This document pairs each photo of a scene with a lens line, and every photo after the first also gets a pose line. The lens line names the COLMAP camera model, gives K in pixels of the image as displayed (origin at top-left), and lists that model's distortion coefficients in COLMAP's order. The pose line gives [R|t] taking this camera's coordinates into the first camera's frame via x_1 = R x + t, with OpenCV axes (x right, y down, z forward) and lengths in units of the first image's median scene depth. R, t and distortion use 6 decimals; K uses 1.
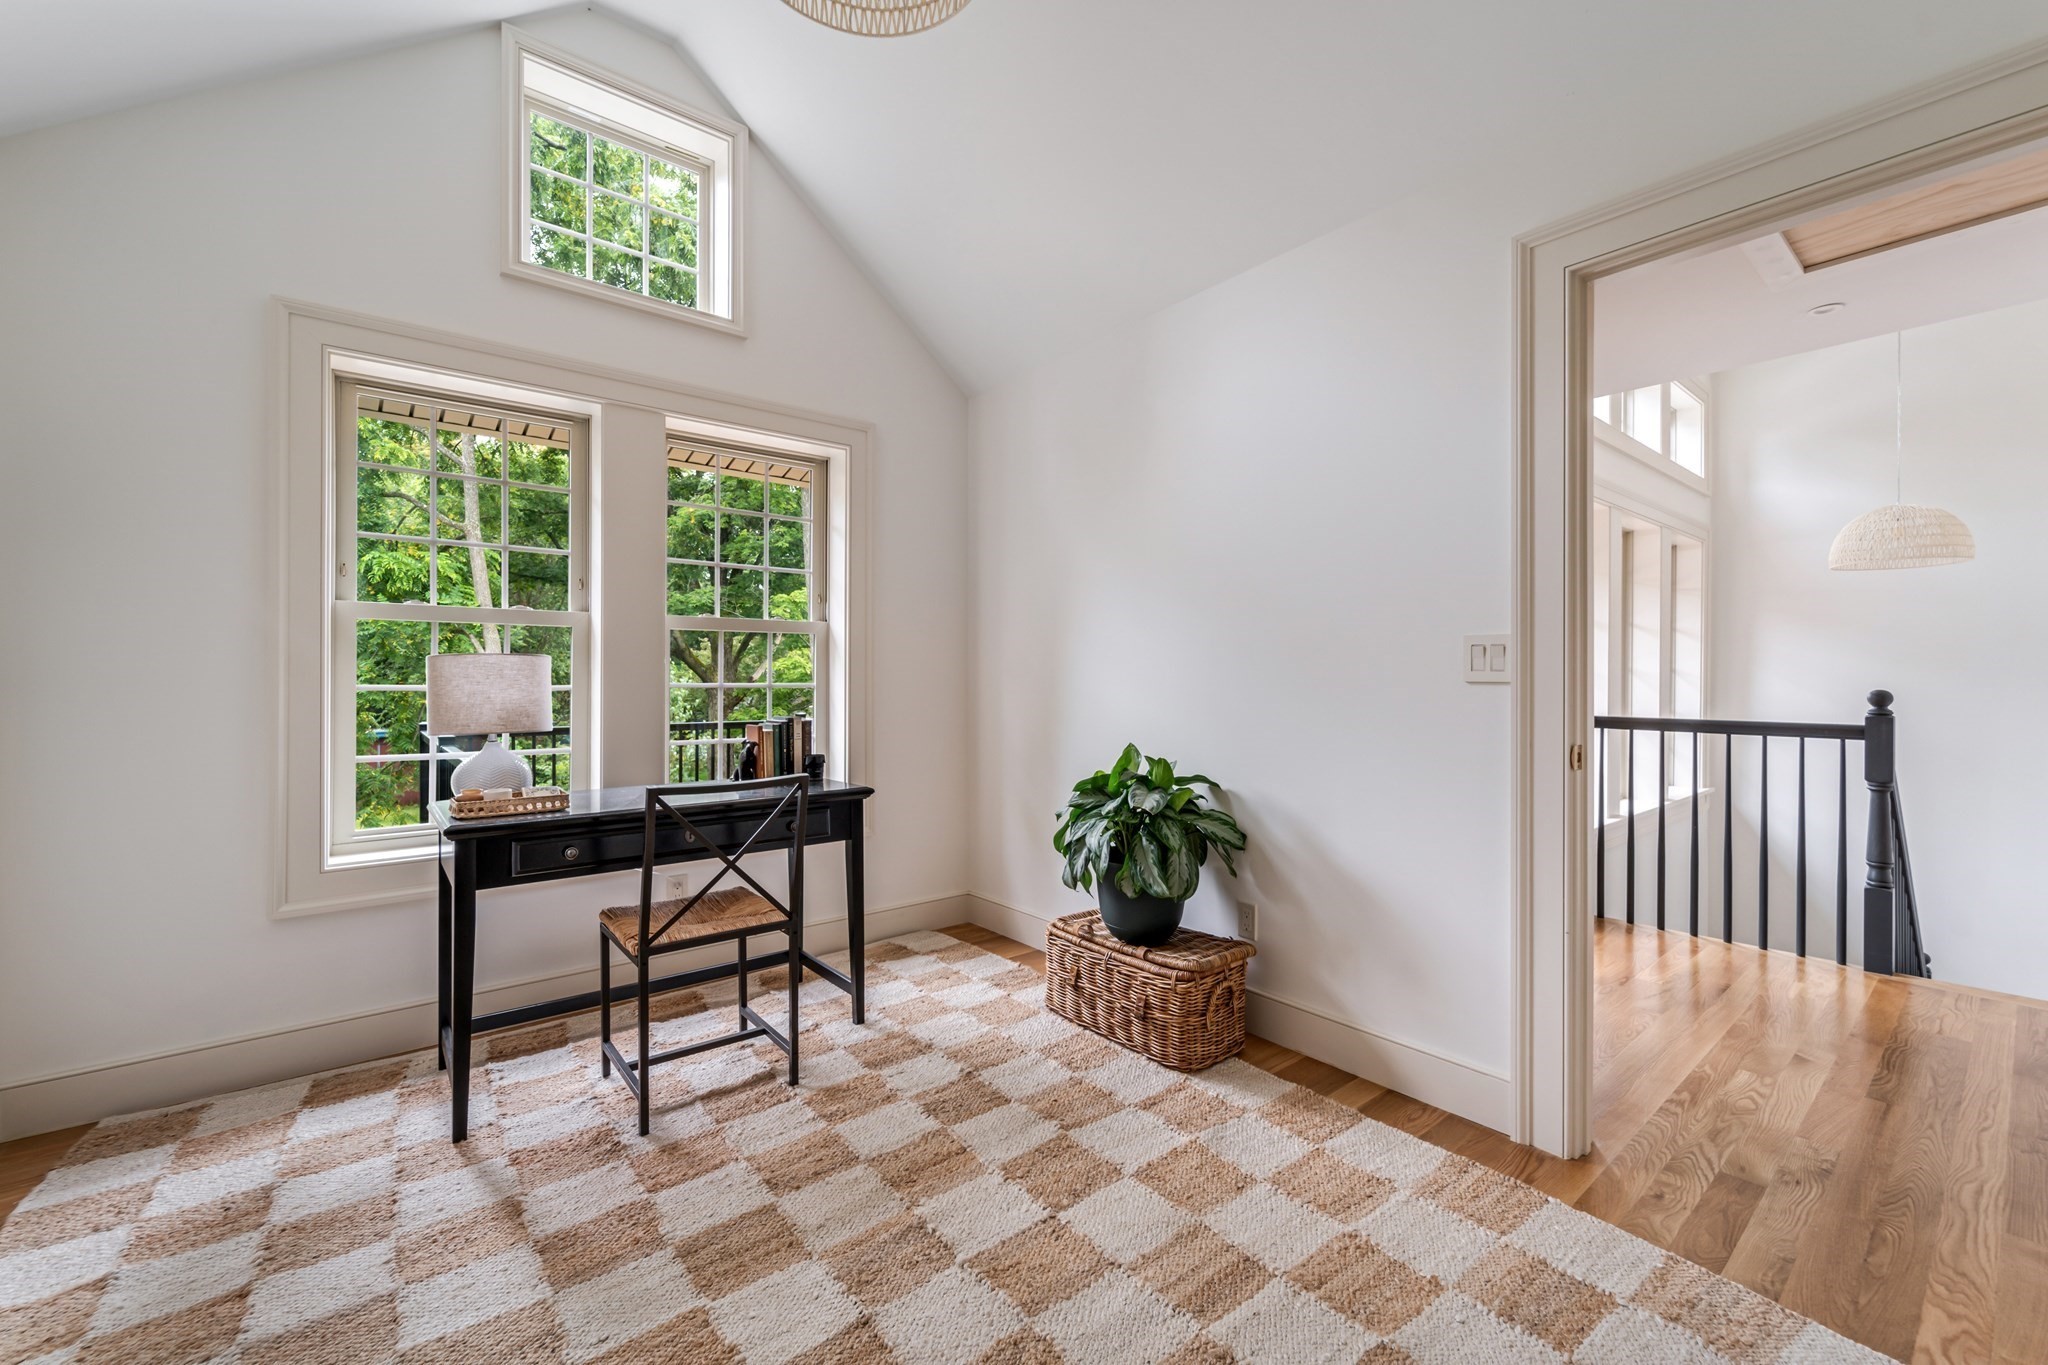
lens RADIAL K [[829.6, 0, 1042.4], [0, 829.6, 681.7], [0, 0, 1]] dist [0.002245, -0.002323]
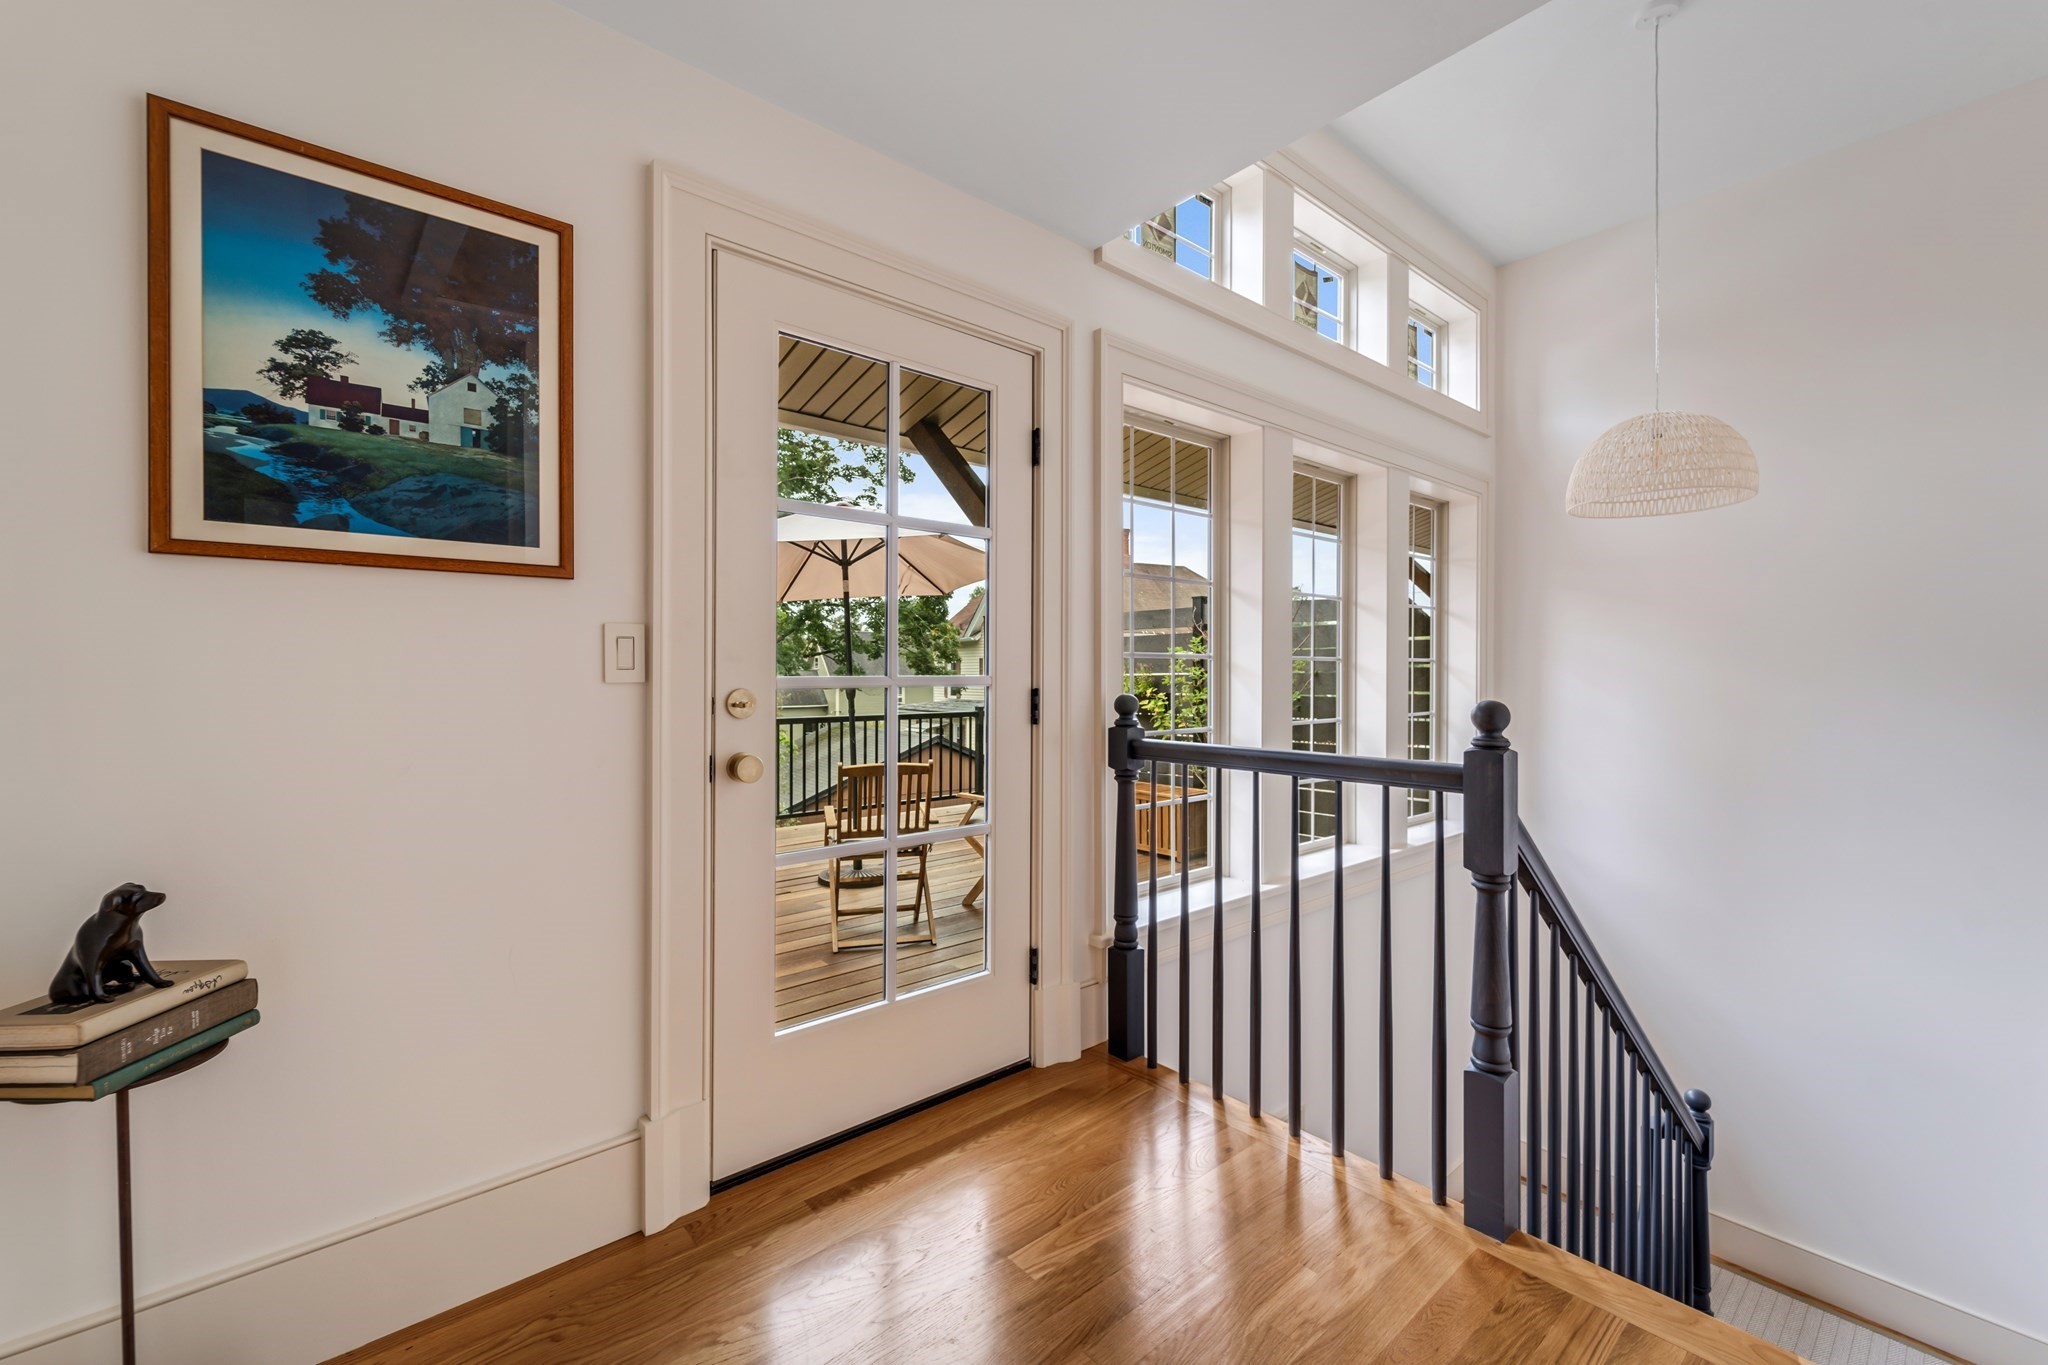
lens RADIAL K [[829.6, 0, 1035.9], [0, 829.6, 679.3], [0, 0, 1]] dist [0.002245, -0.002323]
pose [[0.999800, -0.001398, 0.019956, 0.972858], [0.001416, 0.999999, -0.000876, -0.004713], [-0.019954, 0.000904, 0.999800, 0.649944]]
